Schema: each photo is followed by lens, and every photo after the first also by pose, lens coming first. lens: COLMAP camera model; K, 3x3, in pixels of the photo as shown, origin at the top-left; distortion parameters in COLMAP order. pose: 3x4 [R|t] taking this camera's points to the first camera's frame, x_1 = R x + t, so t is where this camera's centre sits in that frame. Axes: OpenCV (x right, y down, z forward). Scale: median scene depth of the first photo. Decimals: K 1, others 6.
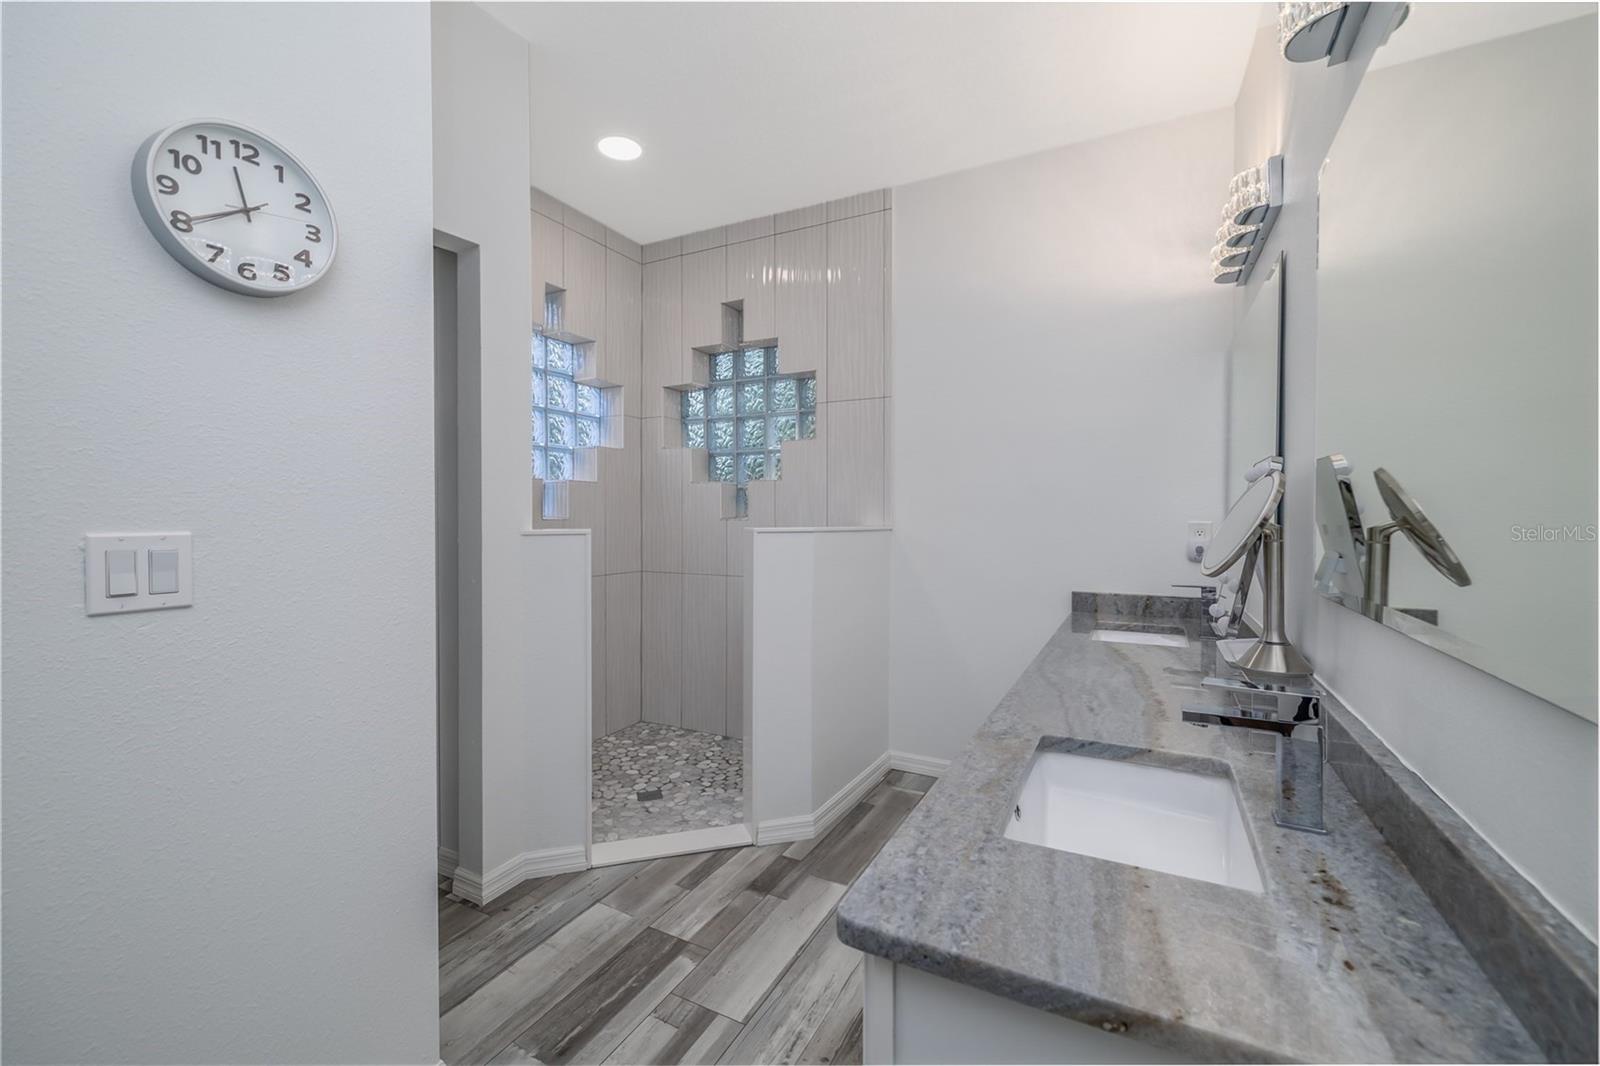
lens RADIAL K [[669.9, 0, 790.5], [0, 669.9, 524.2], [0, 0, 1]] dist [0.004970, 0.000520]
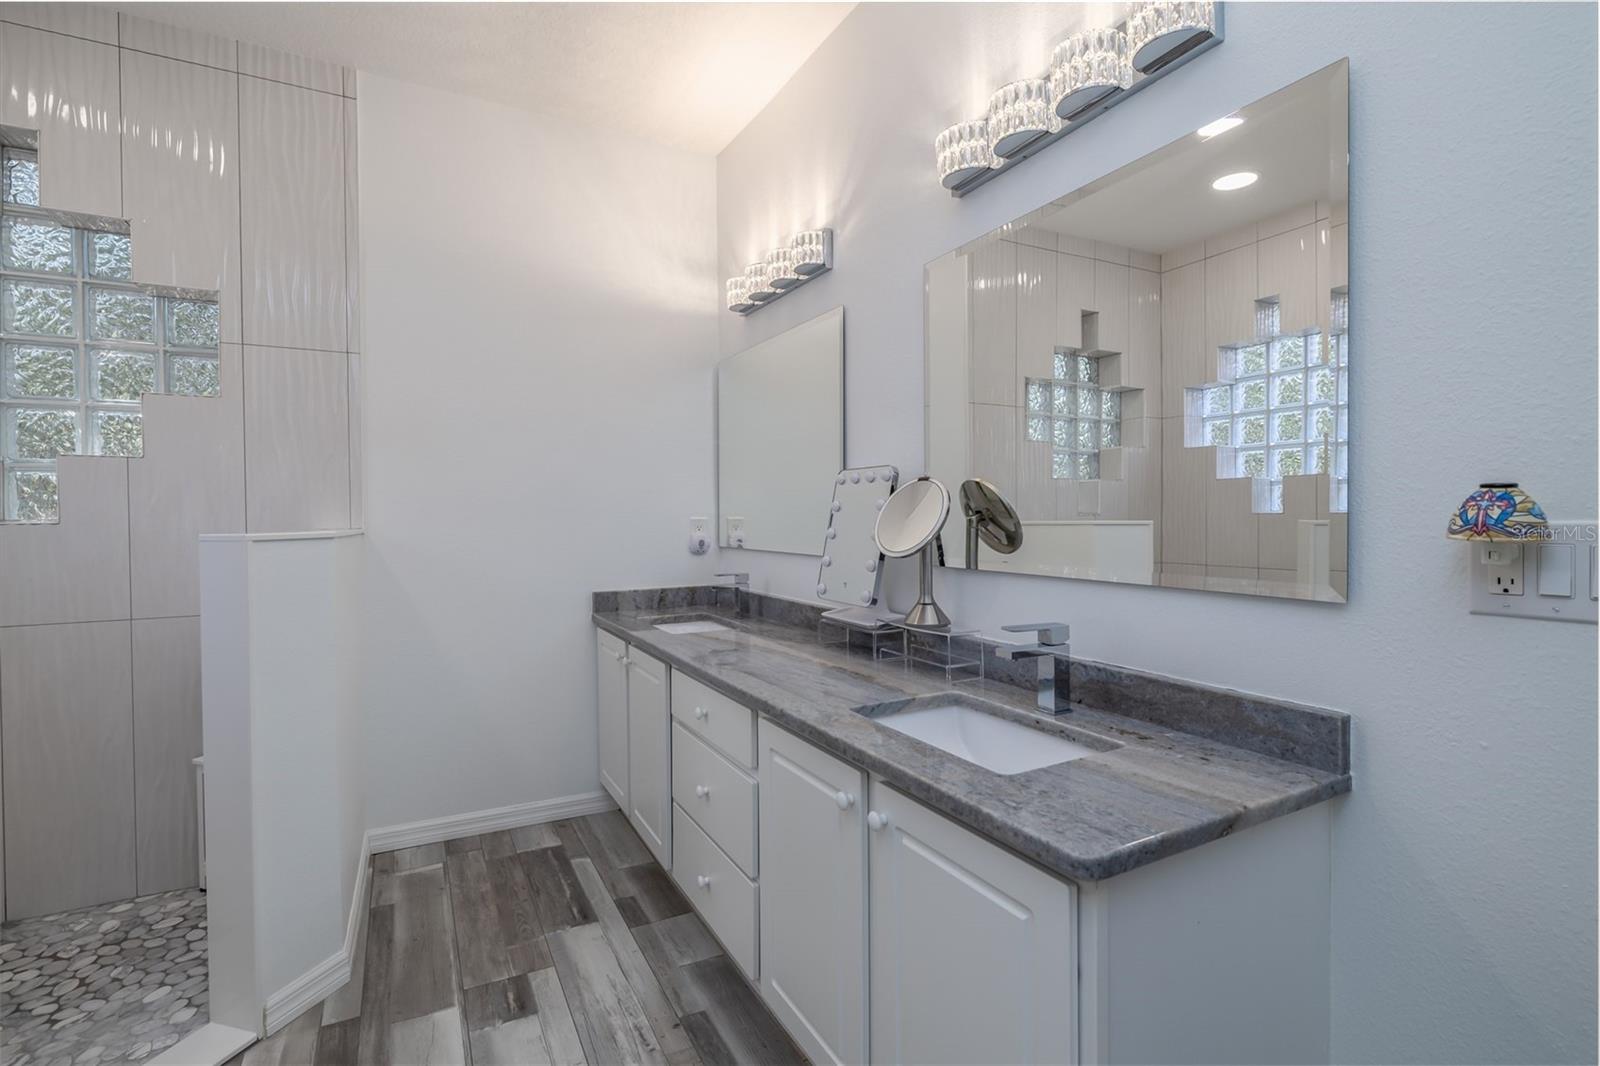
lens RADIAL K [[733.9, 0, 800.0], [0, 733.9, 533.0], [0, 0, 1]] dist [0.020599, -0.011269]
pose [[0.557985, -0.029526, 0.829325, -0.356723], [0.018397, 0.999561, 0.023209, -0.004797], [-0.829647, 0.002307, 0.558284, 0.201262]]
